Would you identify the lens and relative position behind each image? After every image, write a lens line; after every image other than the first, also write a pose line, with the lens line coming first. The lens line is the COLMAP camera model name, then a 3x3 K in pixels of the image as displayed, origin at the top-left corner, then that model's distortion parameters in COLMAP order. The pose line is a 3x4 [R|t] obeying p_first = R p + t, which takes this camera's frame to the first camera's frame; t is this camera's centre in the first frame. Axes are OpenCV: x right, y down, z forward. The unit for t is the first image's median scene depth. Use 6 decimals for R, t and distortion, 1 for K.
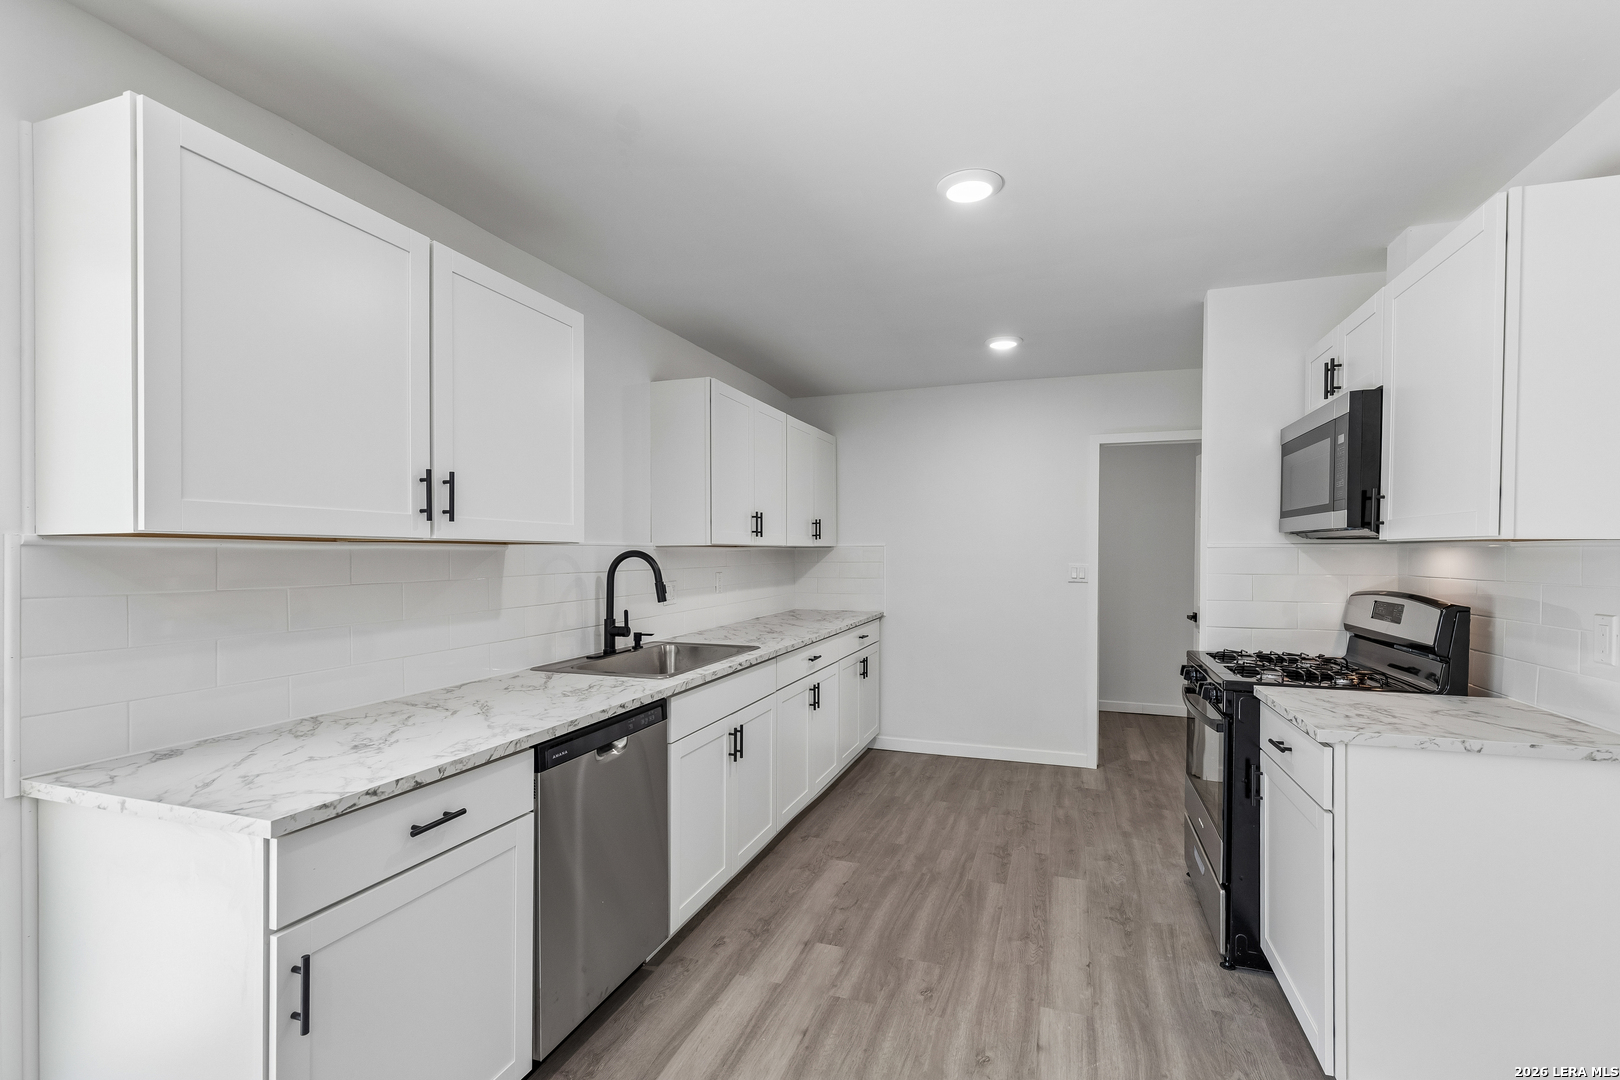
lens RADIAL K [[741.9, 0, 814.8], [0, 741.9, 563.7], [0, 0, 1]] dist [0.021649, -0.003942]
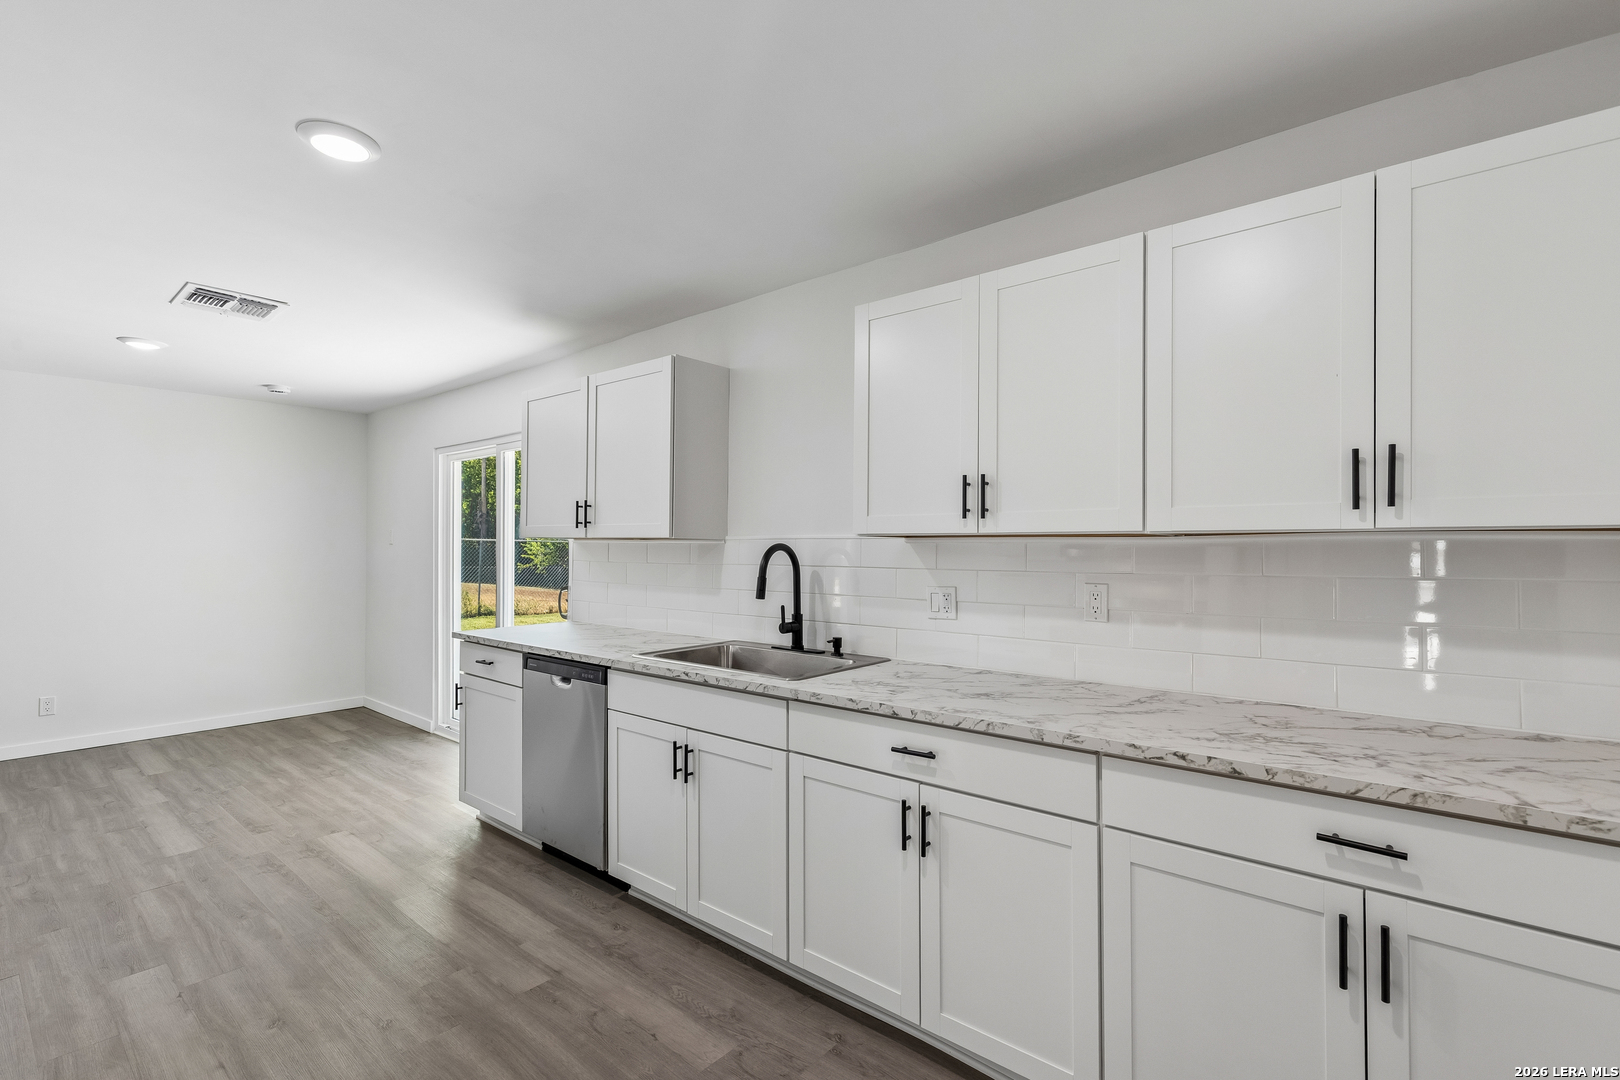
lens RADIAL K [[741.9, 0, 815.7], [0, 741.9, 545.3], [0, 0, 1]] dist [0.021649, -0.003942]
pose [[-0.364976, -0.002807, -0.931013, 0.719983], [-0.018878, 0.999812, 0.004386, -0.023757], [0.930825, 0.019177, -0.364961, 1.598229]]
